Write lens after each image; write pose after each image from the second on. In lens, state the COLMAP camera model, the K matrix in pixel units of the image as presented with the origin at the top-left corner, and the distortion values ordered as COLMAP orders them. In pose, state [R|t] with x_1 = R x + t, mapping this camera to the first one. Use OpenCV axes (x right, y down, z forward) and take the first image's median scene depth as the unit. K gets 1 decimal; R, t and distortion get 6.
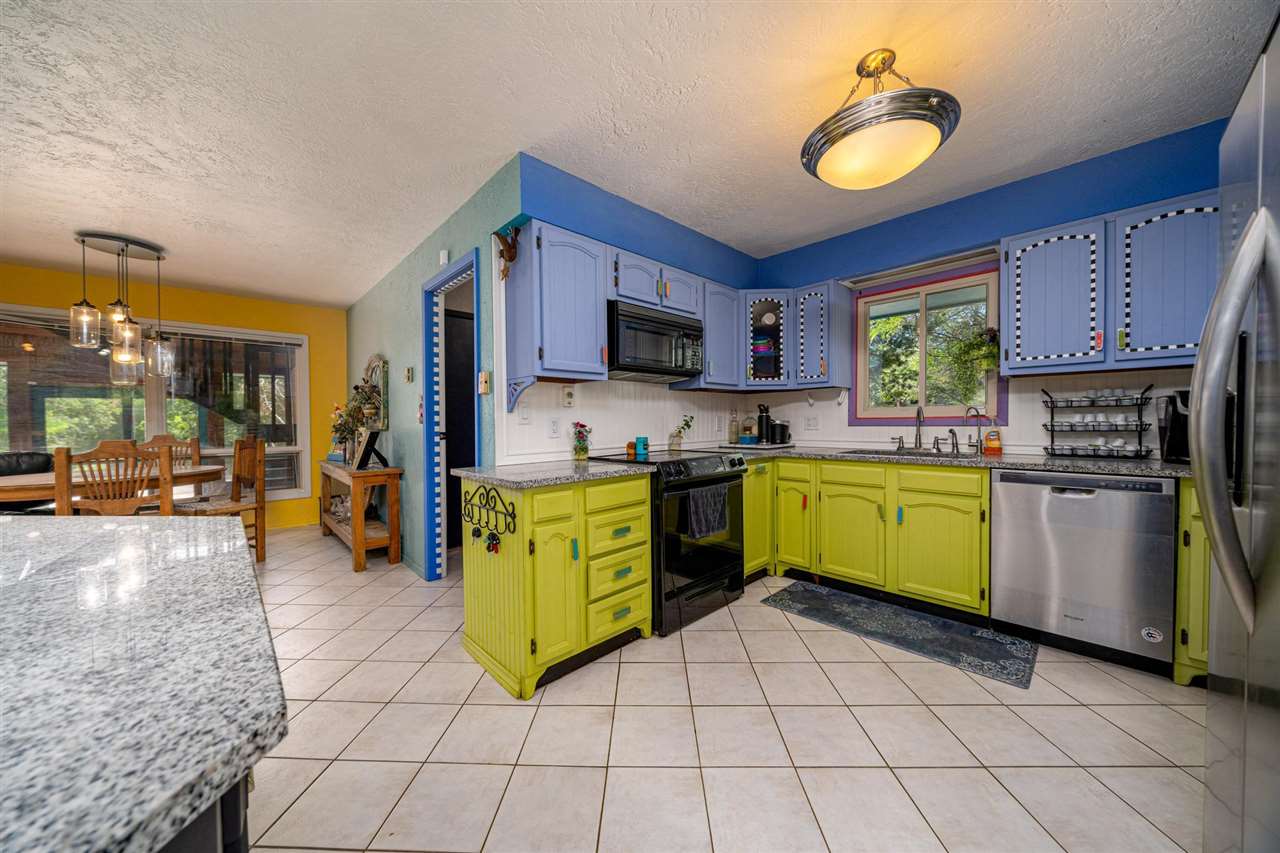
lens RADIAL K [[440.0, 0, 641.7], [0, 440.0, 427.0], [0, 0, 1]] dist [-0.001188, 0.000258]
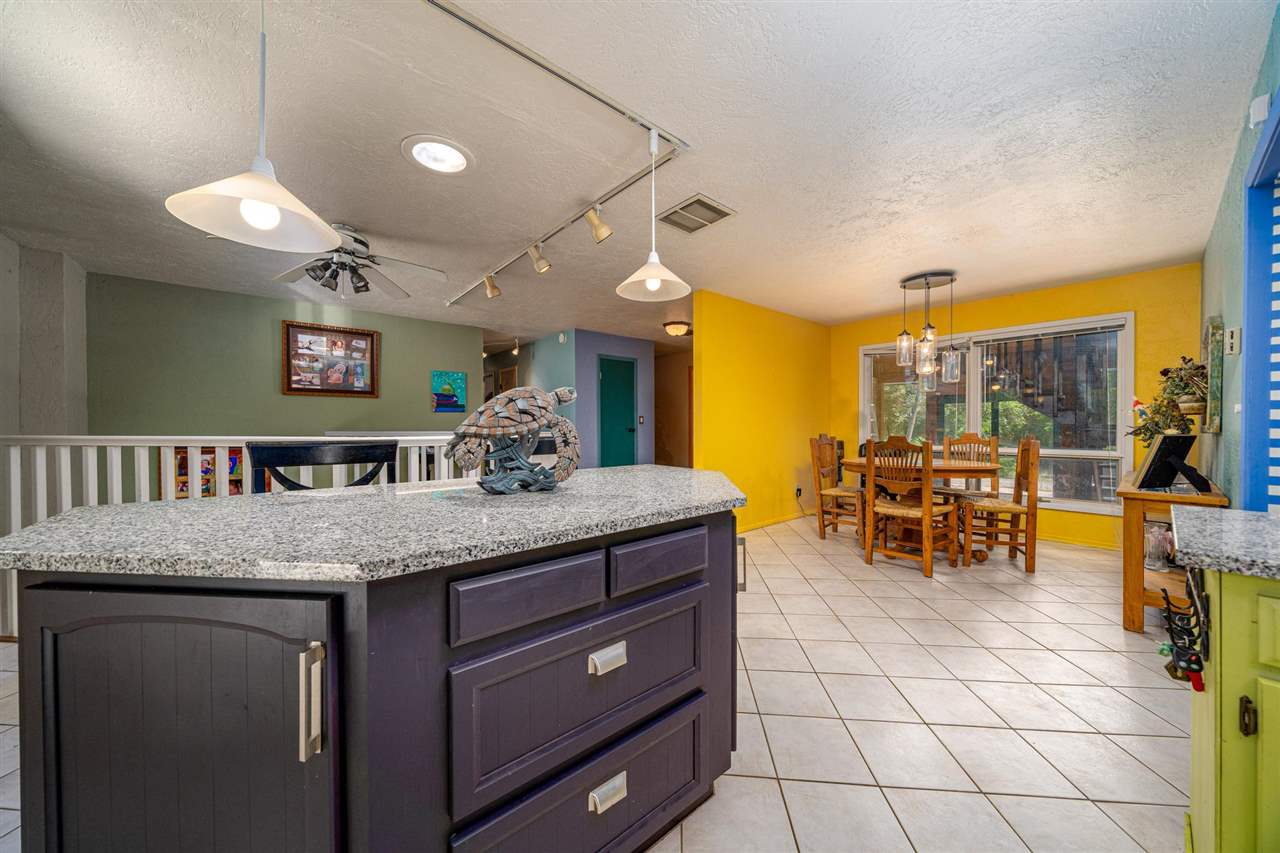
lens RADIAL K [[440.0, 0, 640.8], [0, 440.0, 427.3], [0, 0, 1]] dist [-0.001188, 0.000258]
pose [[-0.053714, 0.011535, -0.998490, 0.107943], [-0.011902, 0.999855, 0.012191, -0.000718], [0.998485, 0.012538, -0.053569, 0.243886]]
